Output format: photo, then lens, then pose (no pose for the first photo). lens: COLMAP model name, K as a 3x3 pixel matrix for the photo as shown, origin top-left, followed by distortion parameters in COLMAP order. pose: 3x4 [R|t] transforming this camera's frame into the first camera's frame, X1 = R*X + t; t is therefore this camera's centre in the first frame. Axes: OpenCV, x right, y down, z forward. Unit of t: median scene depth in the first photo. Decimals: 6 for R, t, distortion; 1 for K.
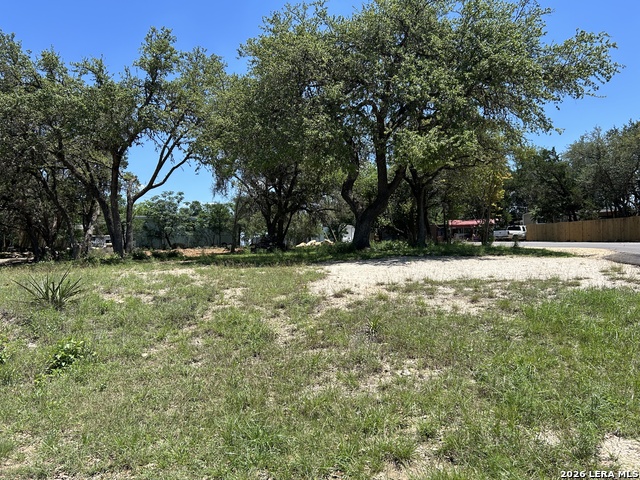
lens RADIAL K [[474.6, 0, 320.0], [0, 474.6, 240.0], [0, 0, 1]] dist [0.055160, -0.073400]
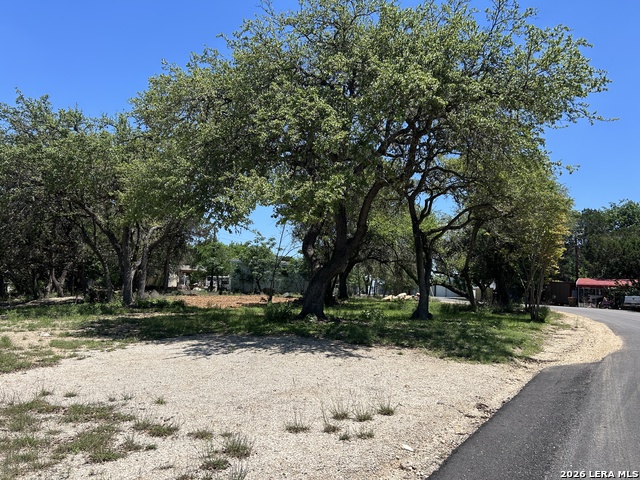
lens RADIAL K [[474.6, 0, 320.0], [0, 474.6, 240.0], [0, 0, 1]] dist [0.055160, -0.073400]
pose [[0.949223, 0.024731, -0.313631, 0.124990], [-0.054056, 0.994901, -0.085152, -0.015539], [0.309926, 0.097782, 0.945719, 0.074547]]
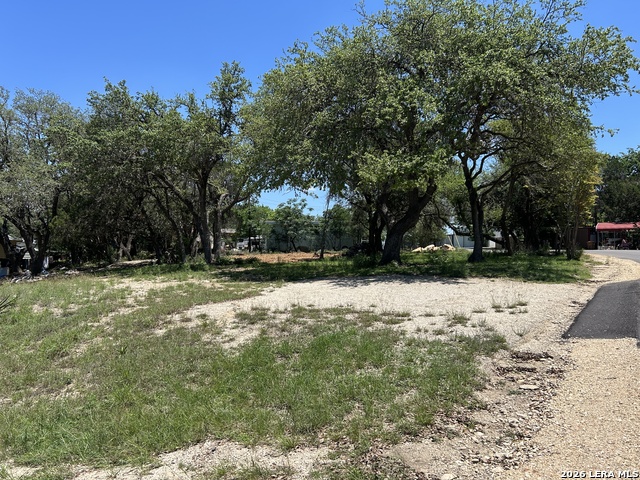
lens RADIAL K [[474.6, 0, 320.0], [0, 474.6, 240.0], [0, 0, 1]] dist [0.055160, -0.073400]
pose [[0.944262, 0.008315, -0.329091, 0.096704], [-0.007945, 0.999965, 0.002469, -0.010969], [0.329100, 0.000283, 0.944295, 0.001429]]
